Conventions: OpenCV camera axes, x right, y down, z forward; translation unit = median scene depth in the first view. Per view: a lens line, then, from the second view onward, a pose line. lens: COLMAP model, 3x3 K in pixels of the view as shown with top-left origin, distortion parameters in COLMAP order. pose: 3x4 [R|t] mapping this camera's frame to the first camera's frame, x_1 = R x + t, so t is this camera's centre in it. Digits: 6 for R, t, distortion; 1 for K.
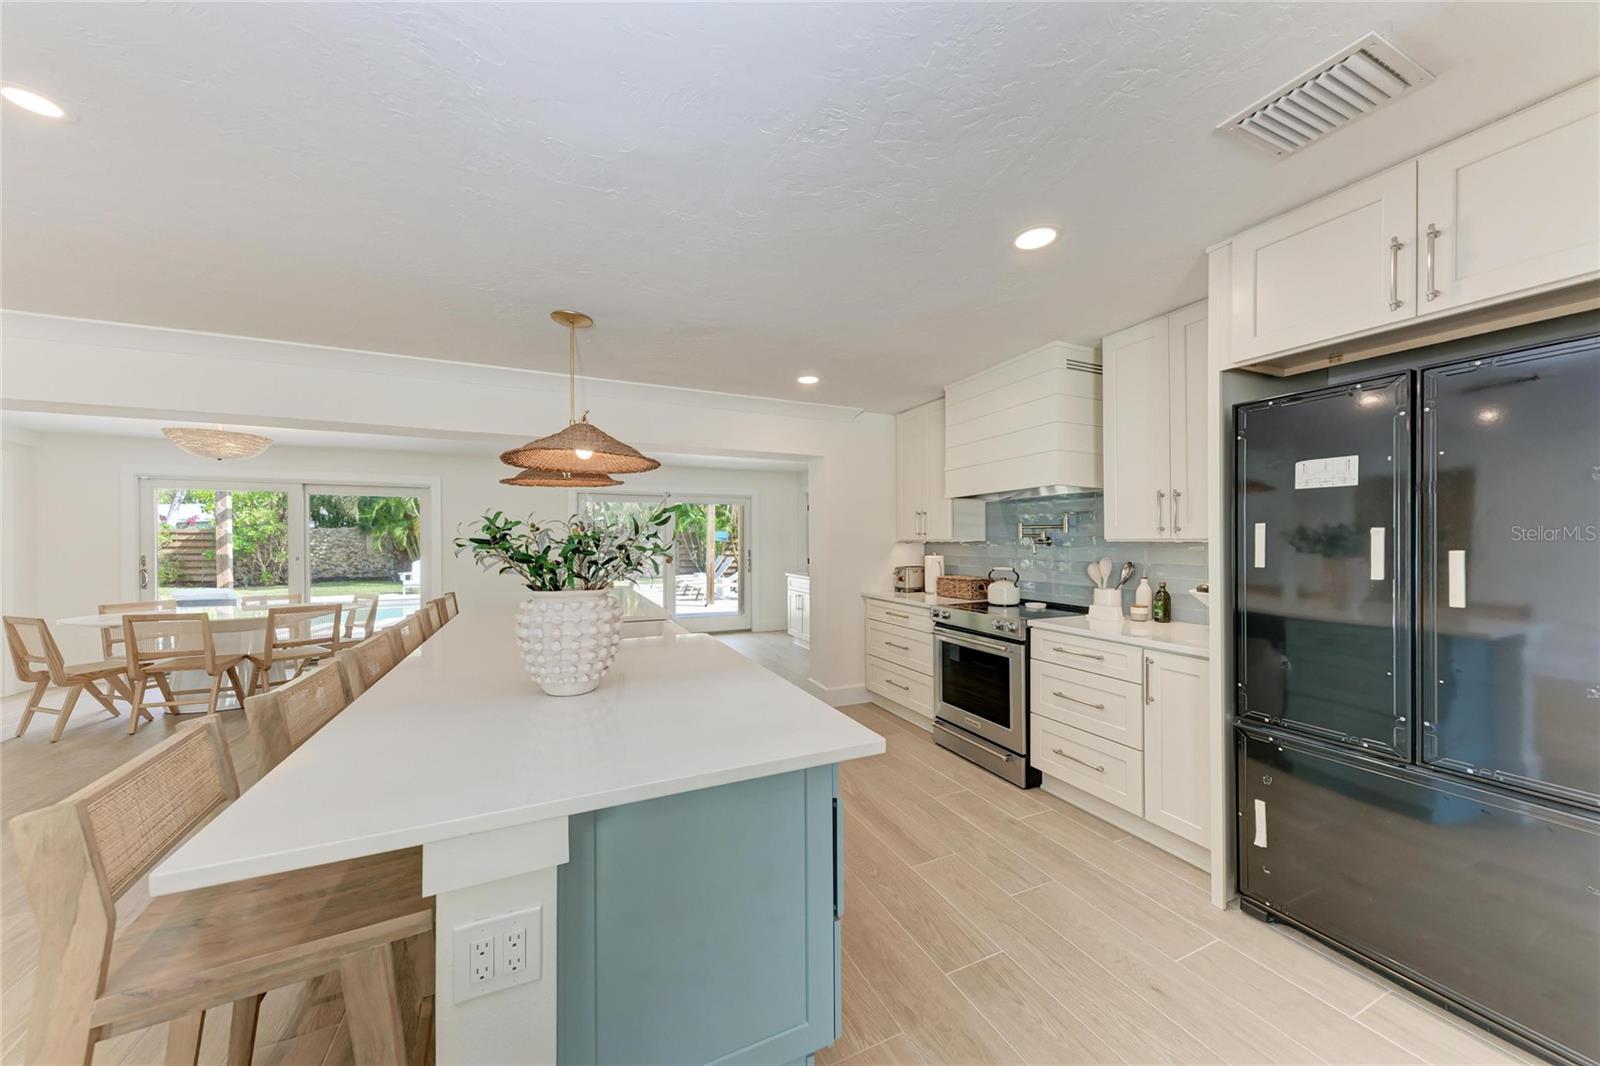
lens RADIAL K [[555.6, 0, 806.2], [0, 555.6, 543.4], [0, 0, 1]] dist [0.017701, -0.003062]
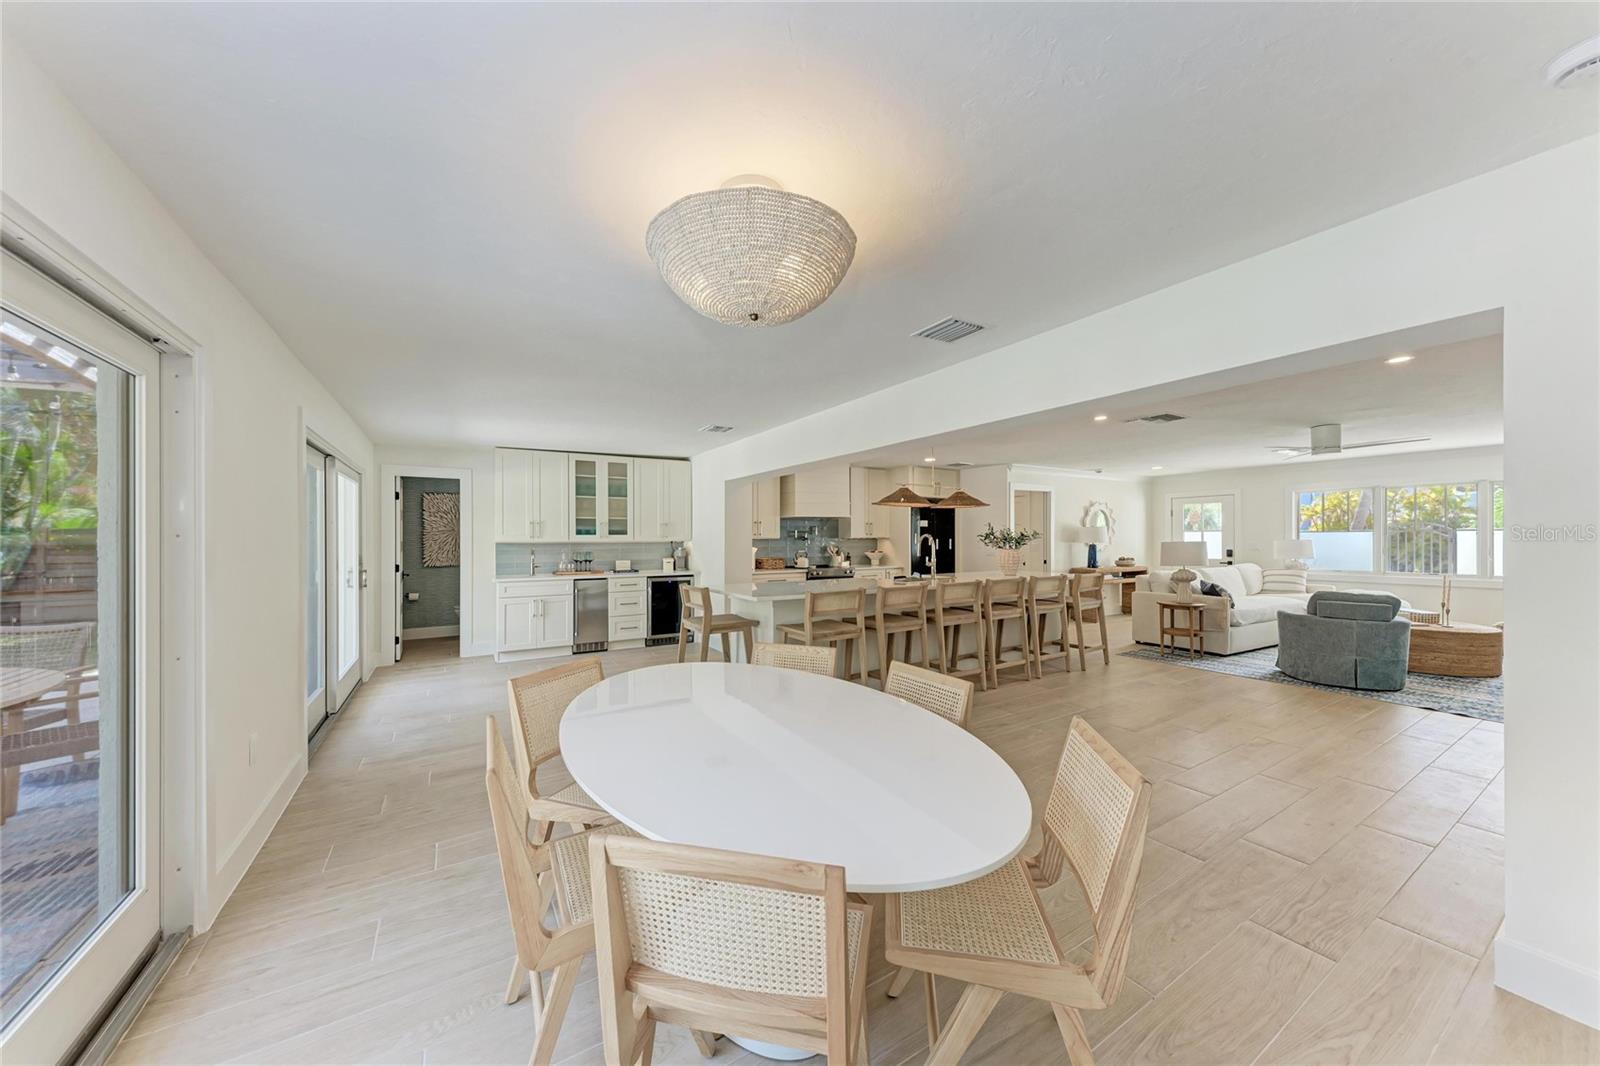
lens RADIAL K [[555.6, 0, 800.3], [0, 555.6, 531.7], [0, 0, 1]] dist [0.017701, -0.003062]
pose [[-0.120754, 0.016473, 0.992546, -1.112859], [0.012559, 0.999808, -0.015066, 0.001248], [-0.992603, 0.010646, -0.120938, 0.787268]]
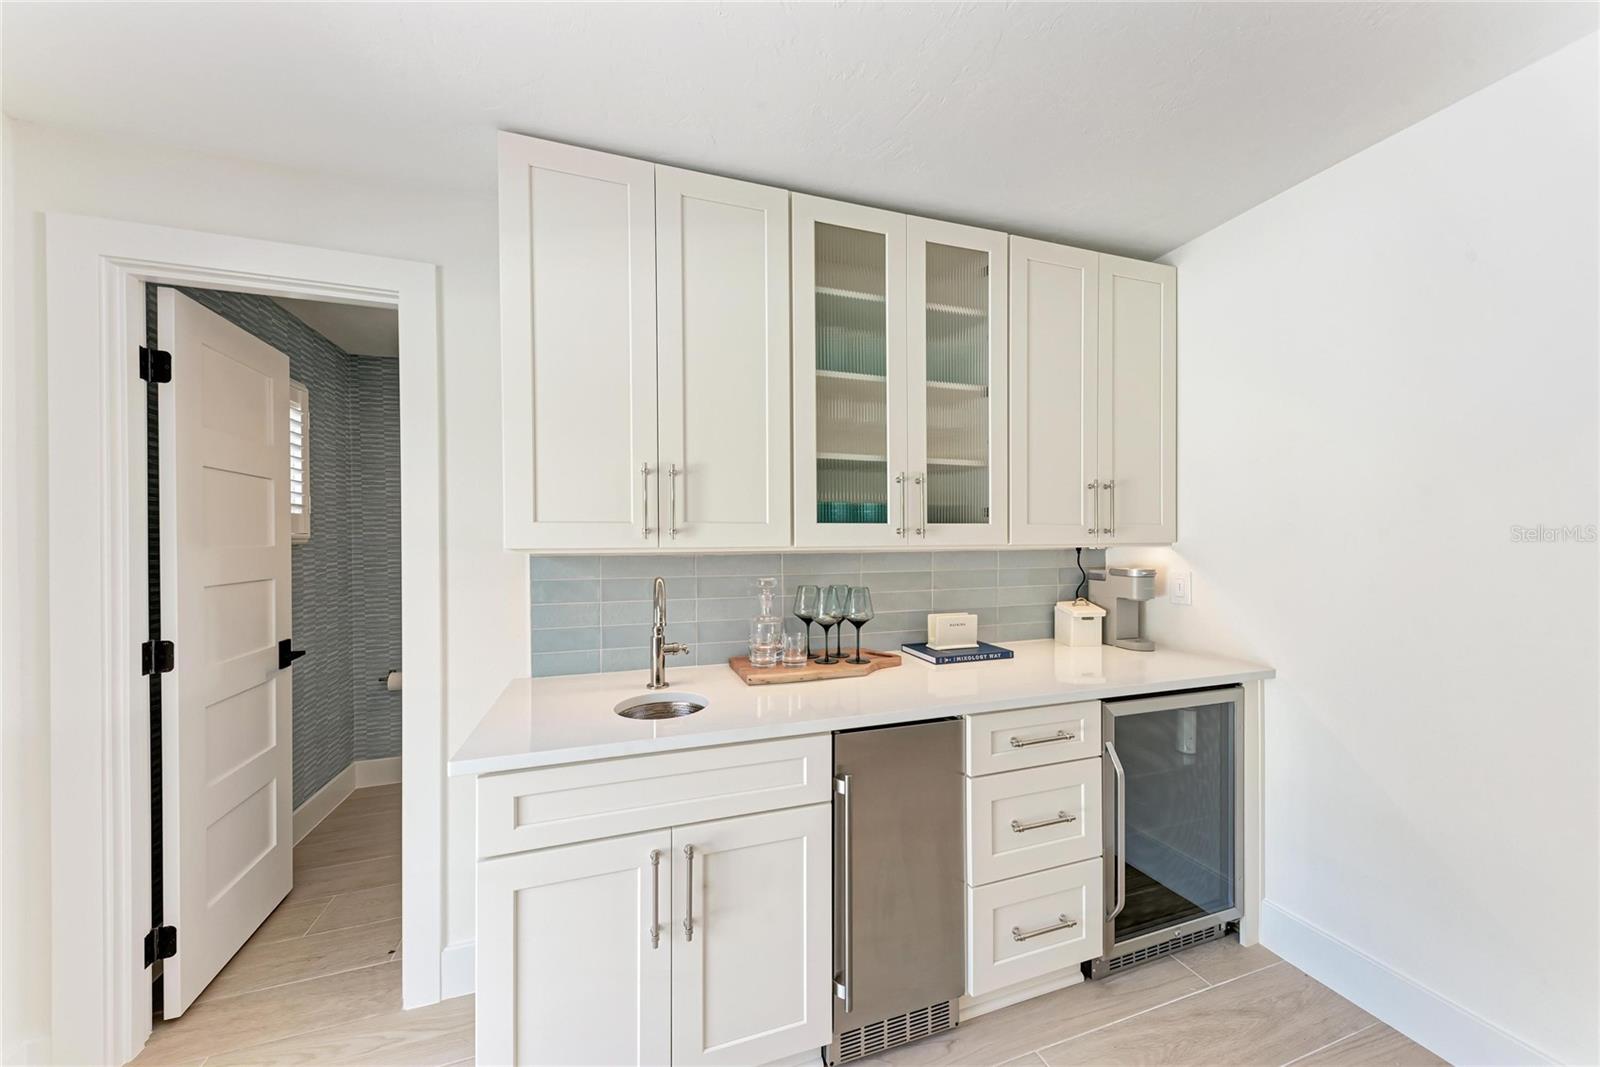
lens RADIAL K [[555.6, 0, 801.3], [0, 555.6, 541.5], [0, 0, 1]] dist [0.017701, -0.003062]
pose [[0.101710, -0.001580, 0.994813, -0.212795], [0.011895, 0.999929, 0.000372, -0.005627], [-0.994743, 0.011795, 0.101722, 1.083627]]
